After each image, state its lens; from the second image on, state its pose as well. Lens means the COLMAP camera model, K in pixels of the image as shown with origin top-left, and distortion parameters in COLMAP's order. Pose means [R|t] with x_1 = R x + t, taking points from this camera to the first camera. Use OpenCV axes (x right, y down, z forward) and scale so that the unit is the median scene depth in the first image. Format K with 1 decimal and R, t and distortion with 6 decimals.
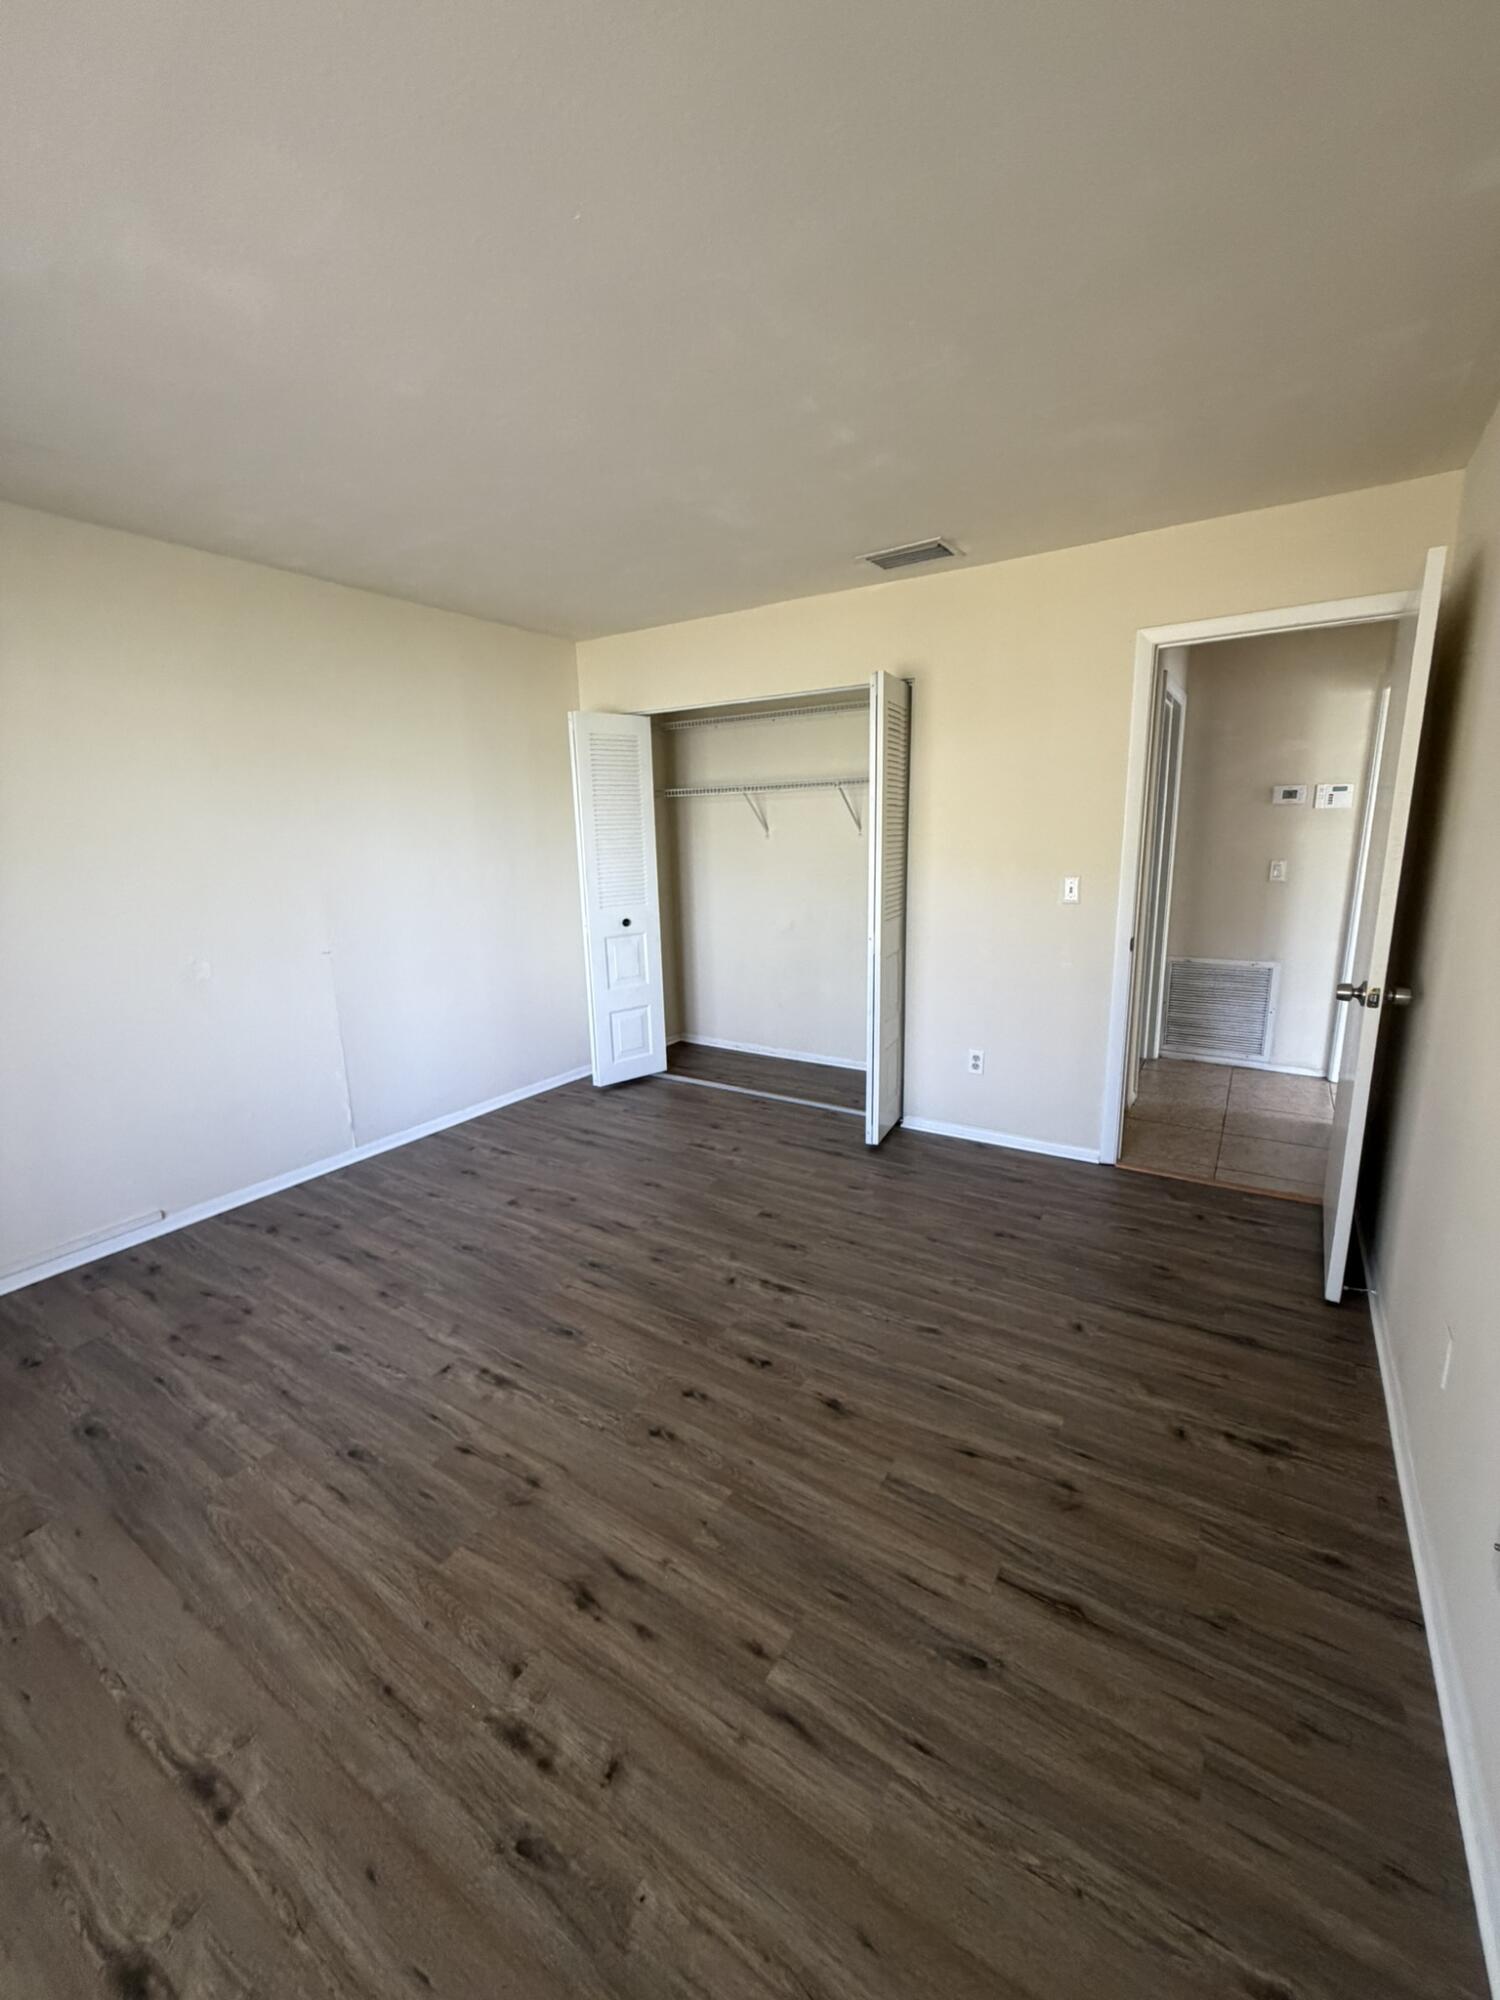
lens RADIAL K [[799.9, 0, 754.3], [0, 799.9, 997.3], [0, 0, 1]] dist [-0.000381, -0.000024]
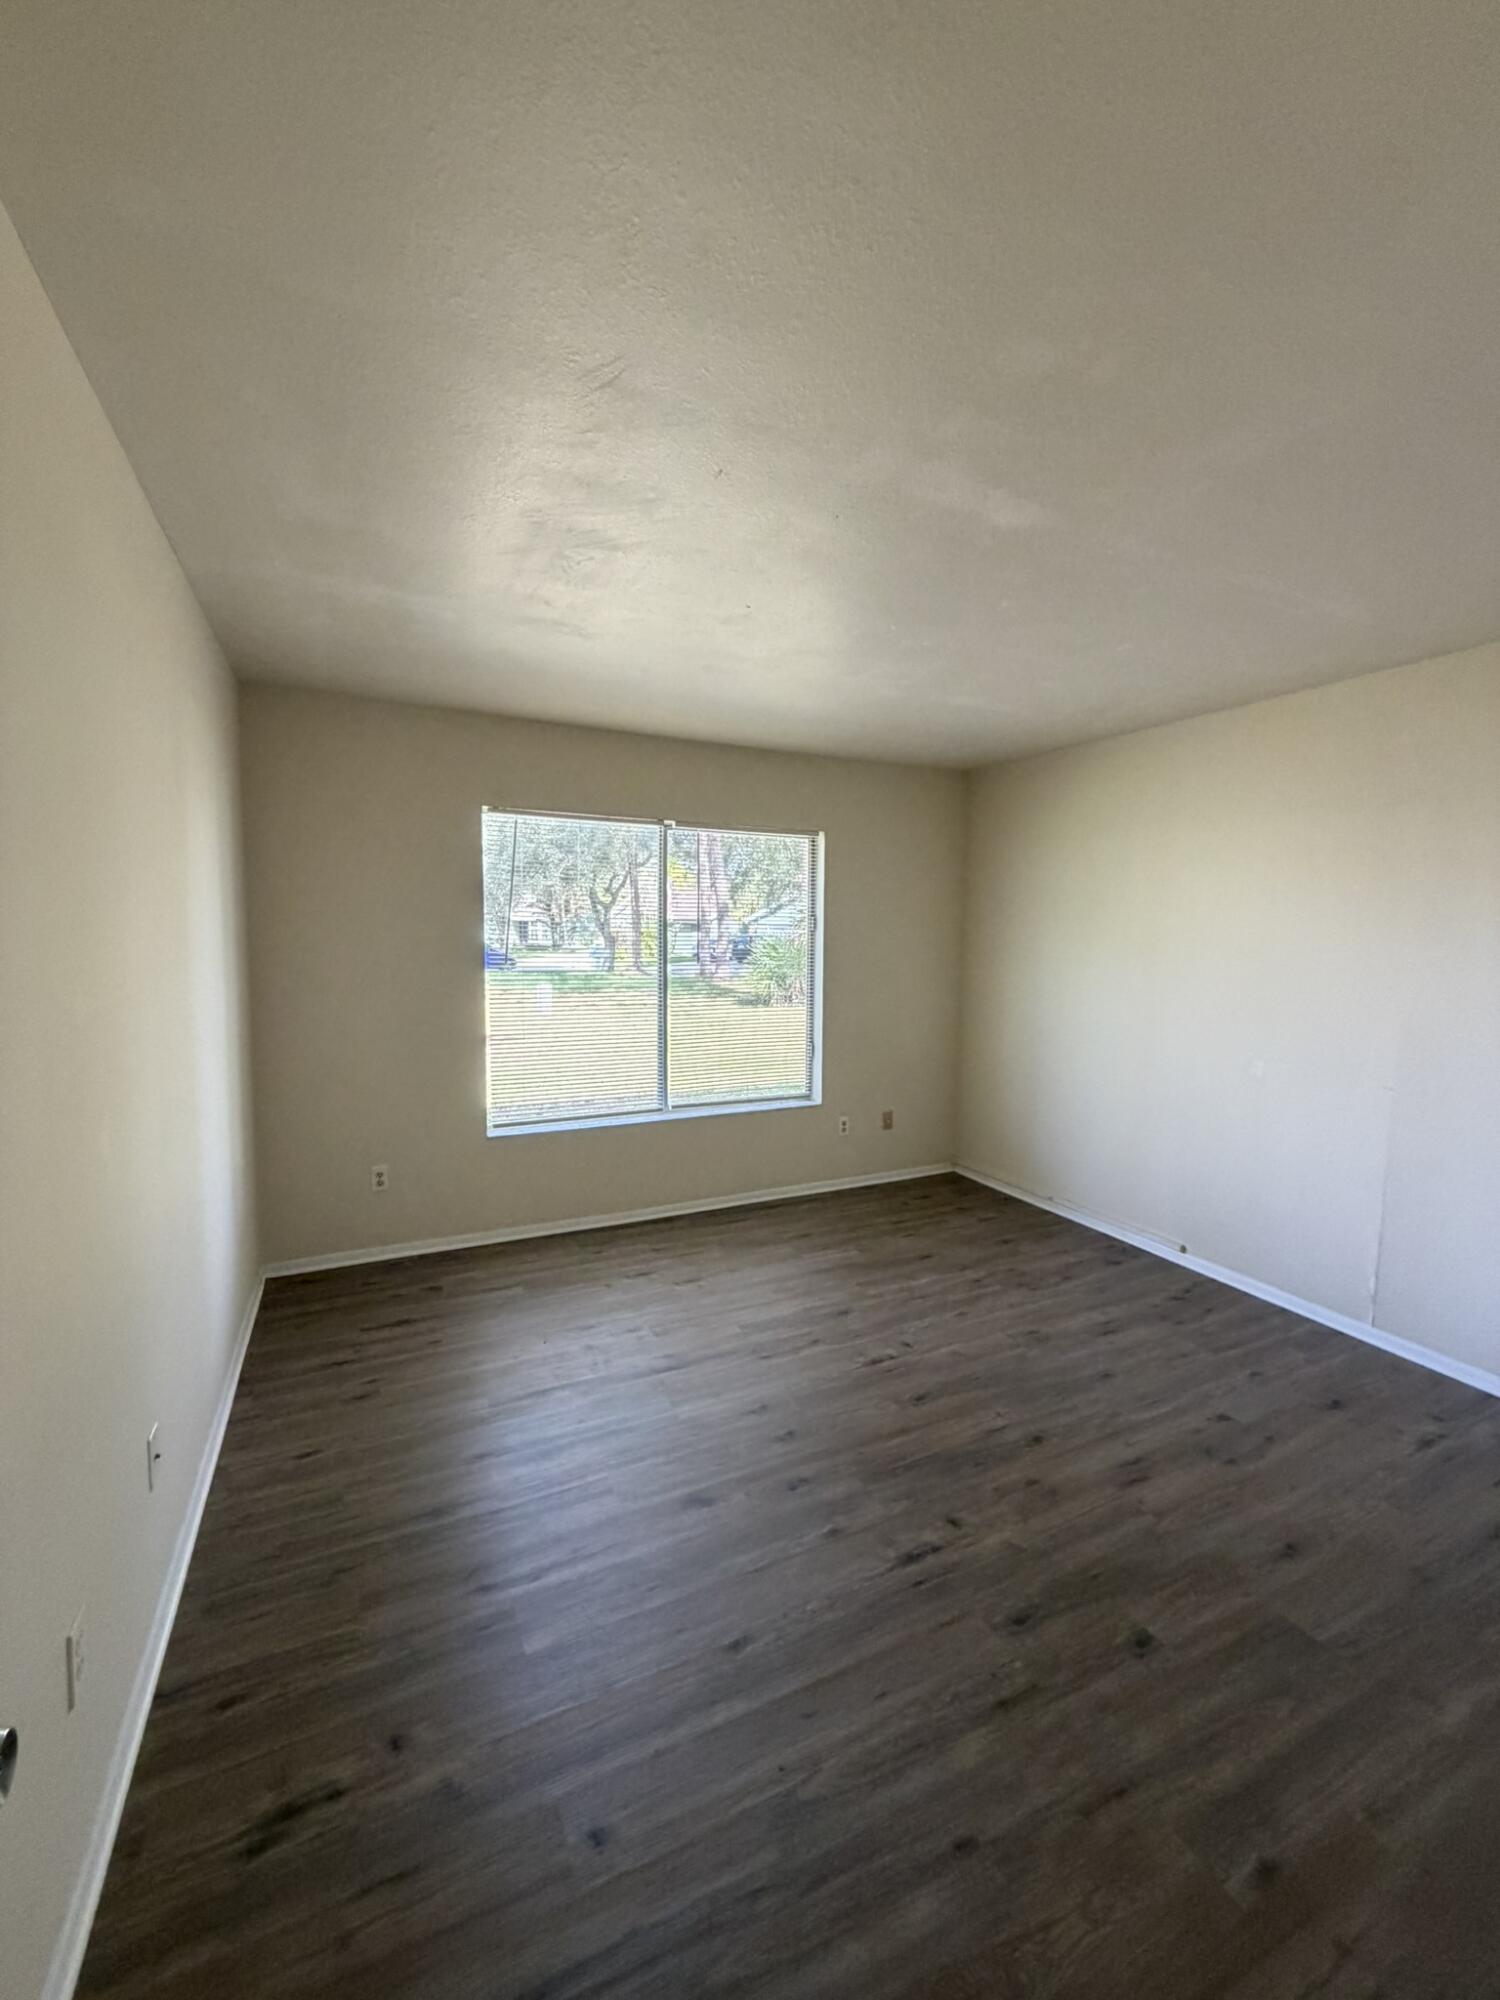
lens RADIAL K [[799.9, 0, 754.3], [0, 799.9, 997.3], [0, 0, 1]] dist [-0.000381, -0.000024]
pose [[-0.519283, 0.087418, -0.850120, 0.646045], [-0.178995, 0.961565, 0.208215, -0.250877], [0.835647, 0.260289, -0.483677, 1.005674]]
